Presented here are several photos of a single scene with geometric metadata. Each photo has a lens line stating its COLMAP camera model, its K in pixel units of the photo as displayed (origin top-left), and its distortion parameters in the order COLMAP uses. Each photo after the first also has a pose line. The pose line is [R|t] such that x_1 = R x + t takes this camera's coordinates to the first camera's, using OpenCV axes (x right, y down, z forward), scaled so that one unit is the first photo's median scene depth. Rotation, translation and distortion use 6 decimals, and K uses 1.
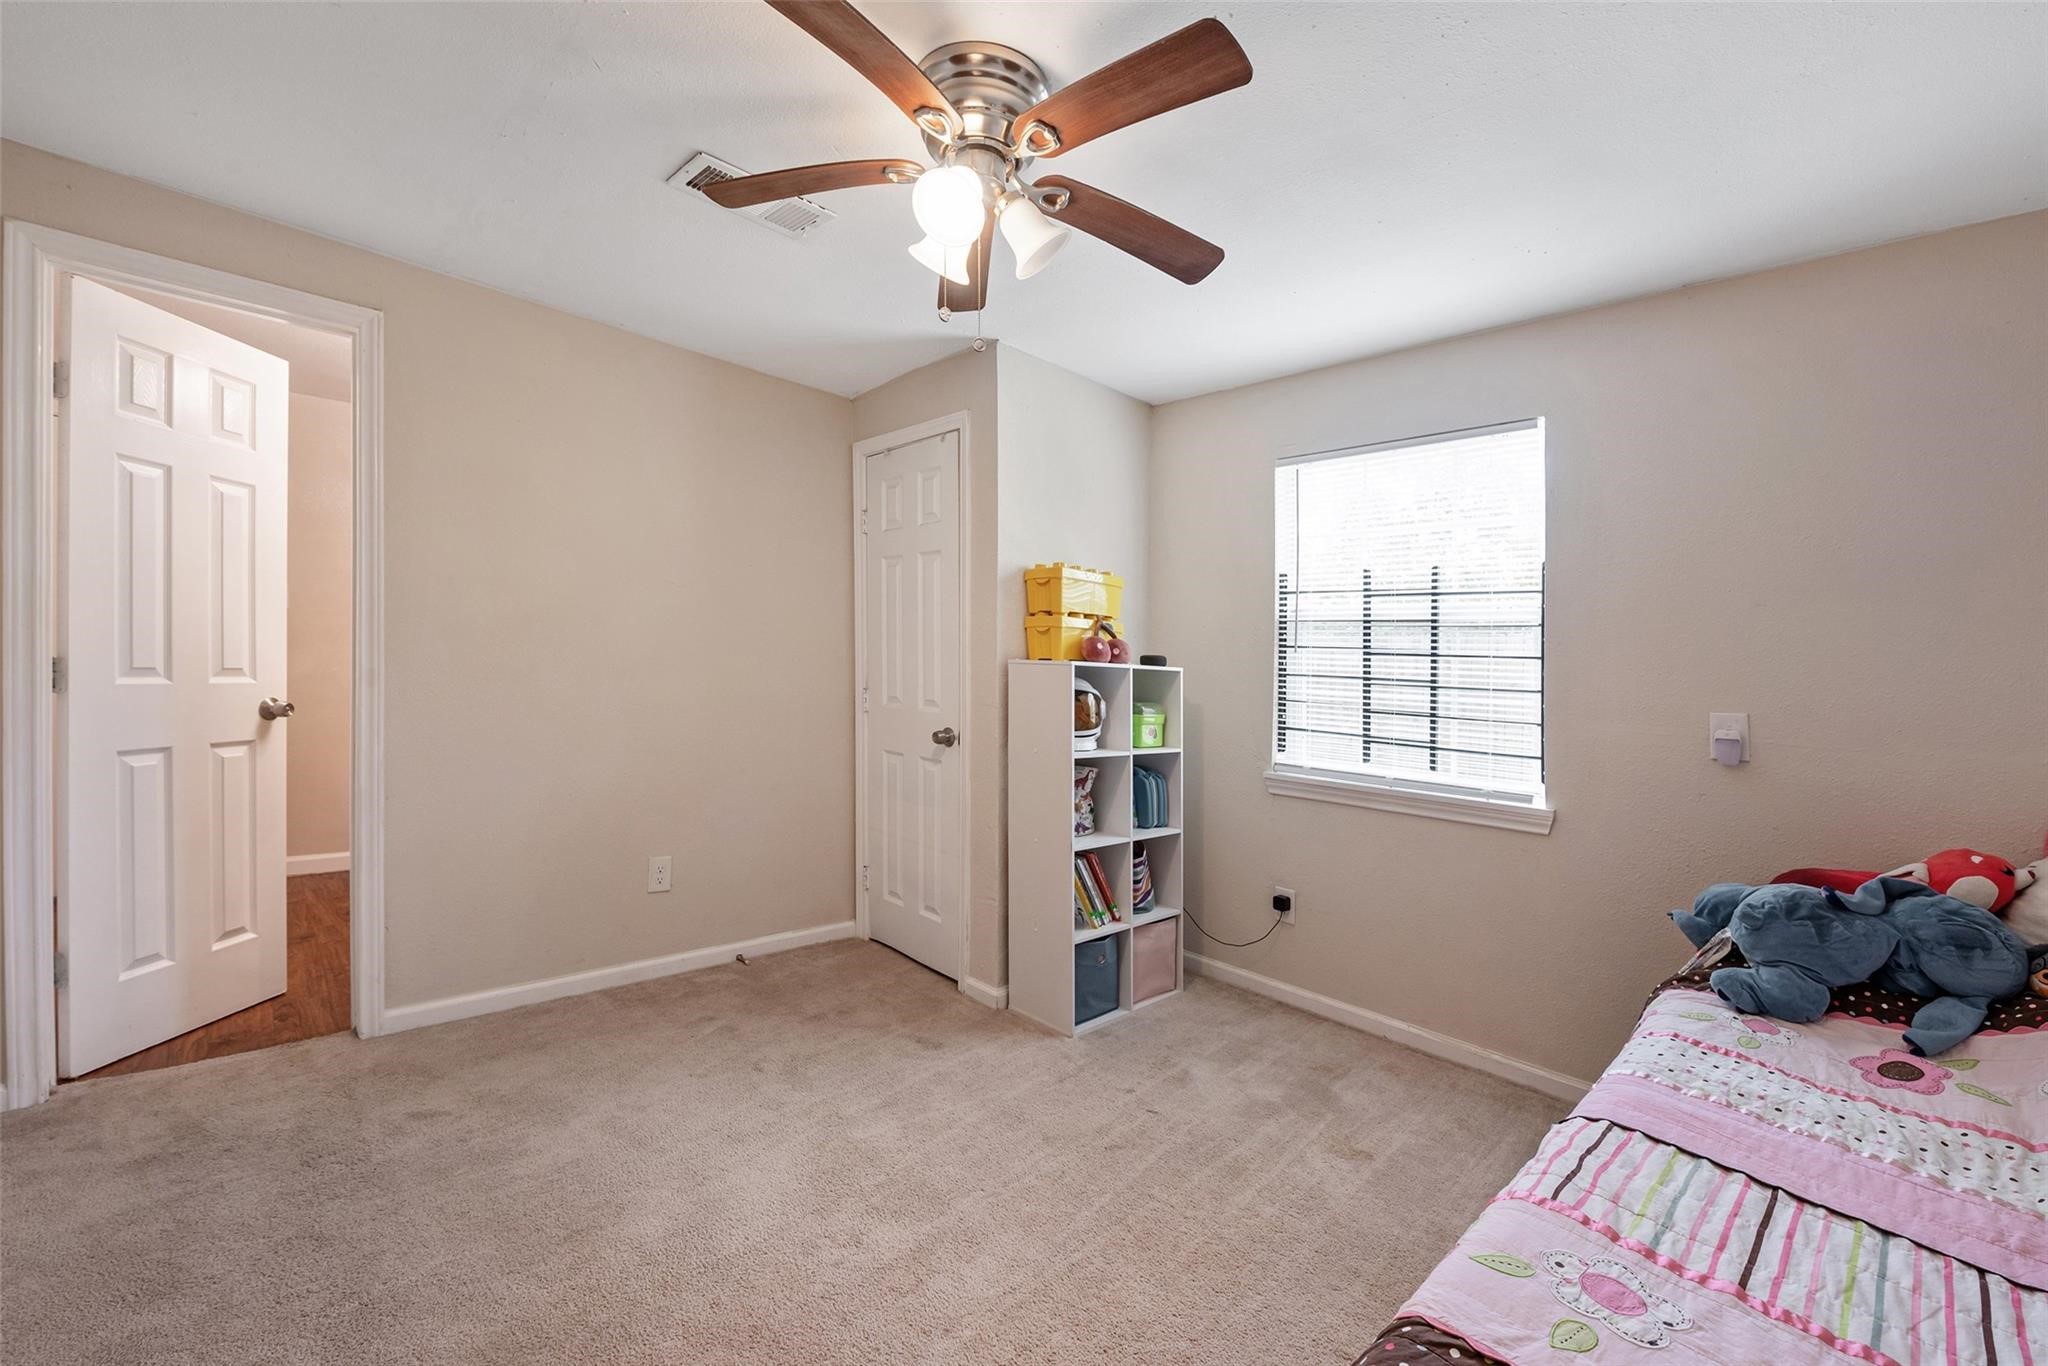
lens RADIAL K [[849.7, 0, 1001.7], [0, 849.7, 691.6], [0, 0, 1]] dist [-0.000258, -0.000139]
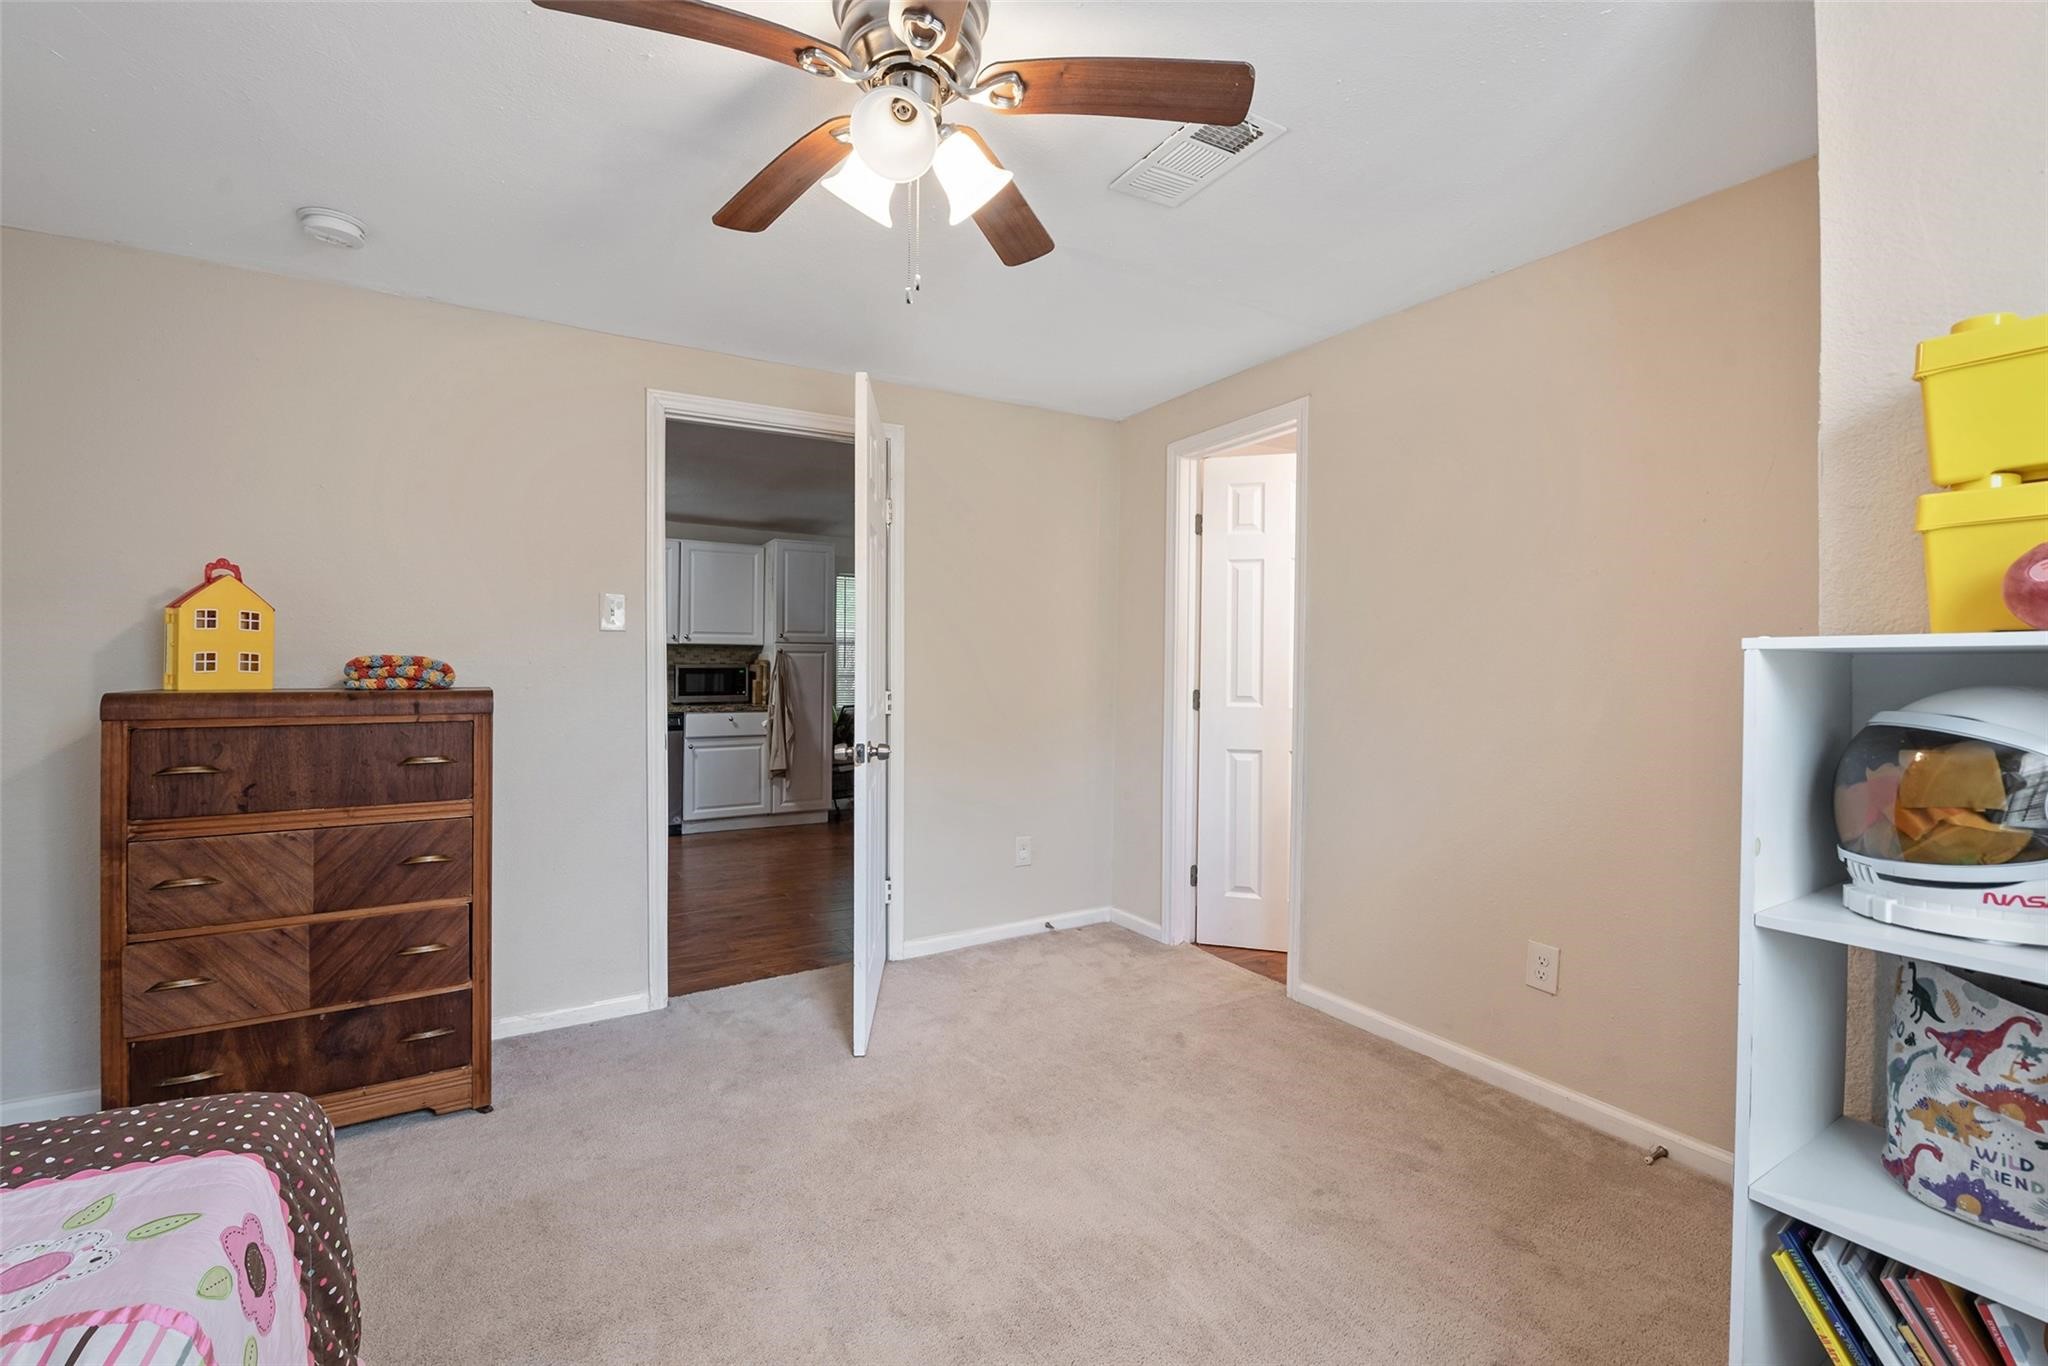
lens RADIAL K [[849.7, 0, 1001.7], [0, 849.7, 691.6], [0, 0, 1]] dist [-0.000258, -0.000139]
pose [[-0.231794, -0.028114, -0.972359, 0.497126], [-0.028585, 0.999347, -0.022080, 0.008313], [0.972345, 0.022677, -0.232446, 0.799362]]
